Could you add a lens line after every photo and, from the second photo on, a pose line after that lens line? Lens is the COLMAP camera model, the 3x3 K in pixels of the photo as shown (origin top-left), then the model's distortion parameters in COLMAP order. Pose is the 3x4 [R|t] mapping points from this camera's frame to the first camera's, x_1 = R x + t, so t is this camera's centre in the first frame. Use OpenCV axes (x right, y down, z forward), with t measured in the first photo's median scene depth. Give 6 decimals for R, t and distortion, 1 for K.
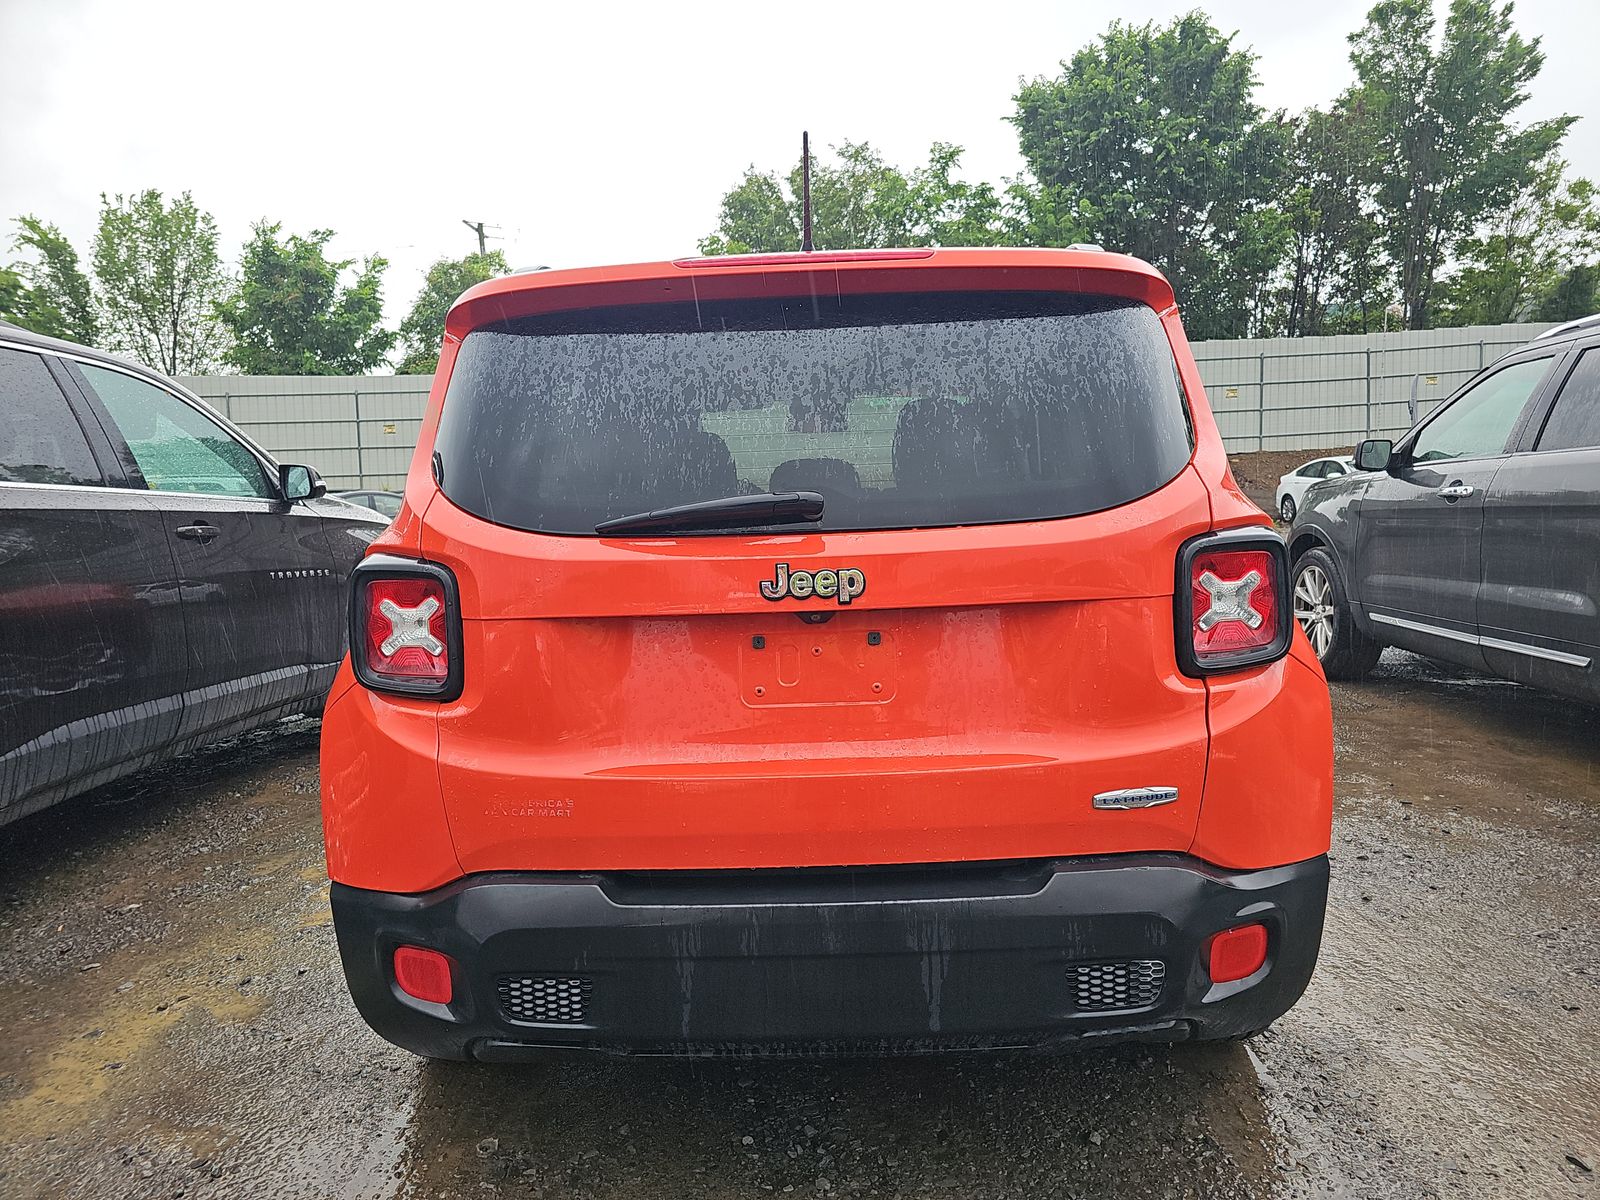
lens RADIAL K [[1100.0, 0, 806.7], [0, 1100.0, 601.0], [0, 0, 1]] dist [0.053916, -0.050041]
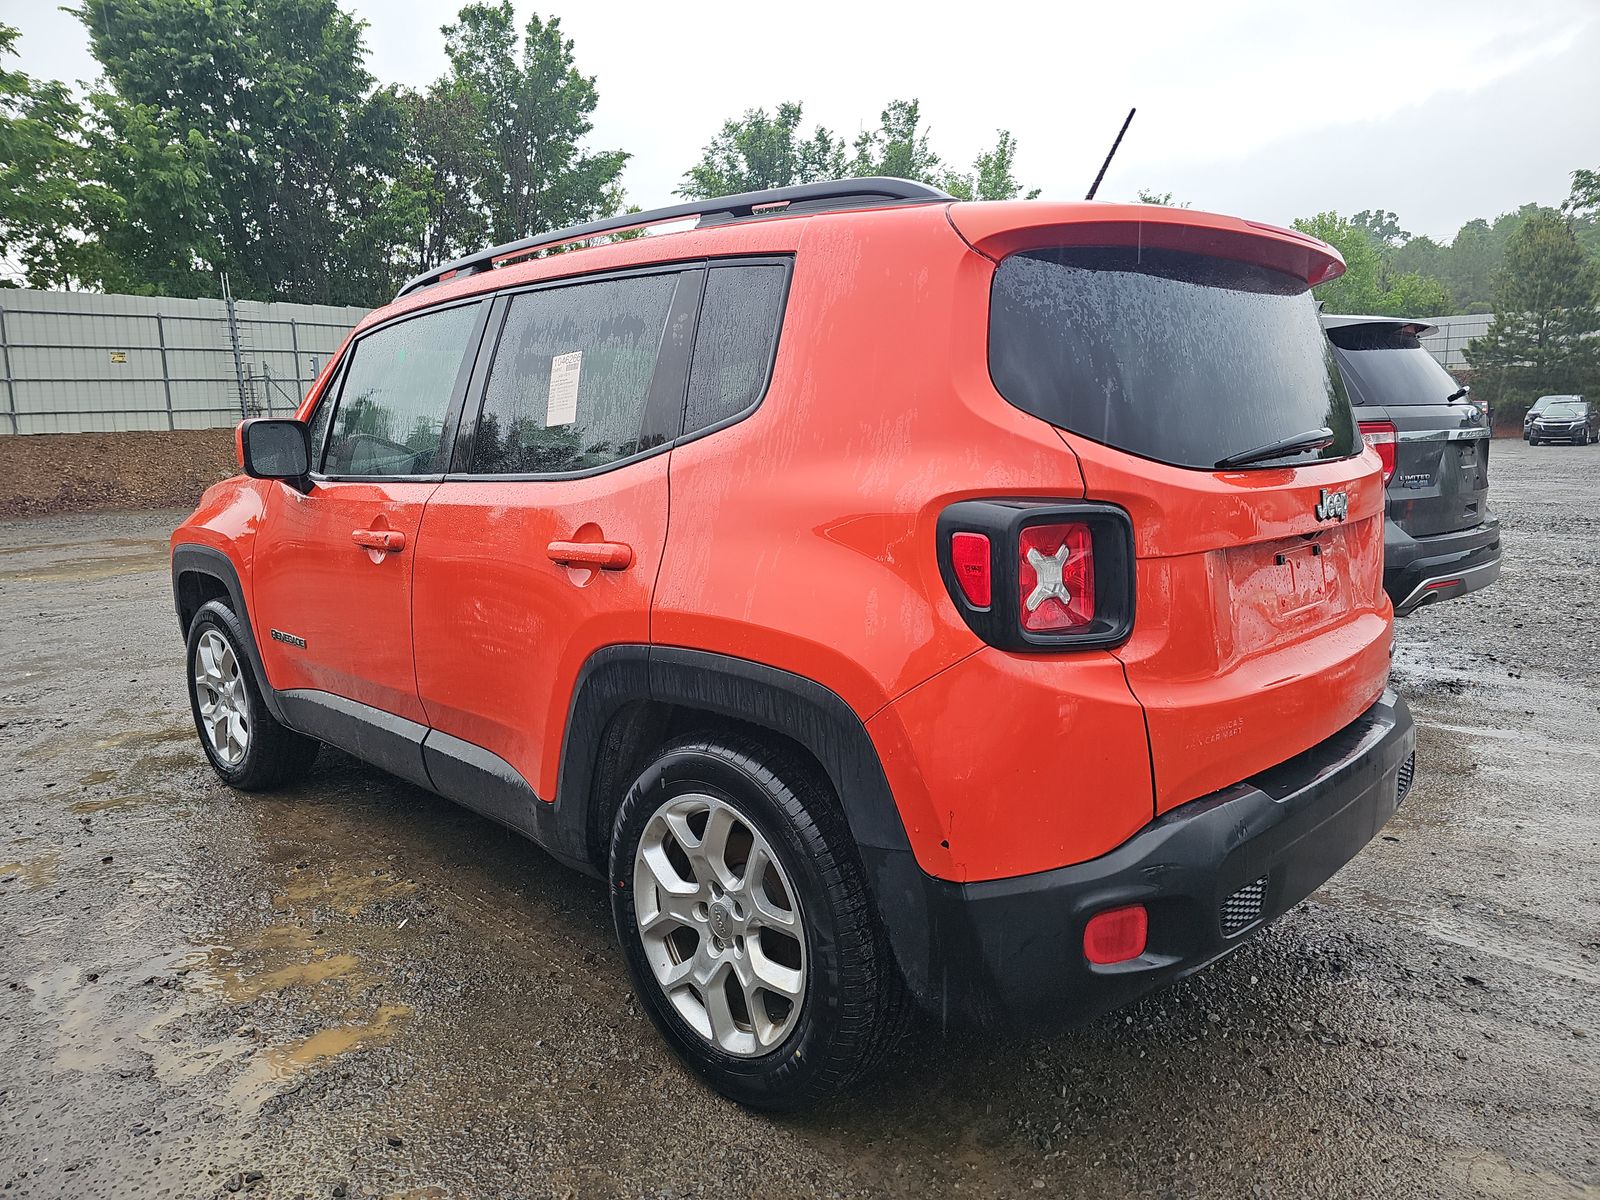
lens RADIAL K [[1100.0, 0, 806.7], [0, 1100.0, 601.0], [0, 0, 1]] dist [0.053916, -0.050041]
pose [[0.677155, -0.090843, 0.730211, -0.096492], [0.074401, 0.995717, 0.054879, -0.001653], [-0.732069, 0.017167, 0.681014, 0.044133]]
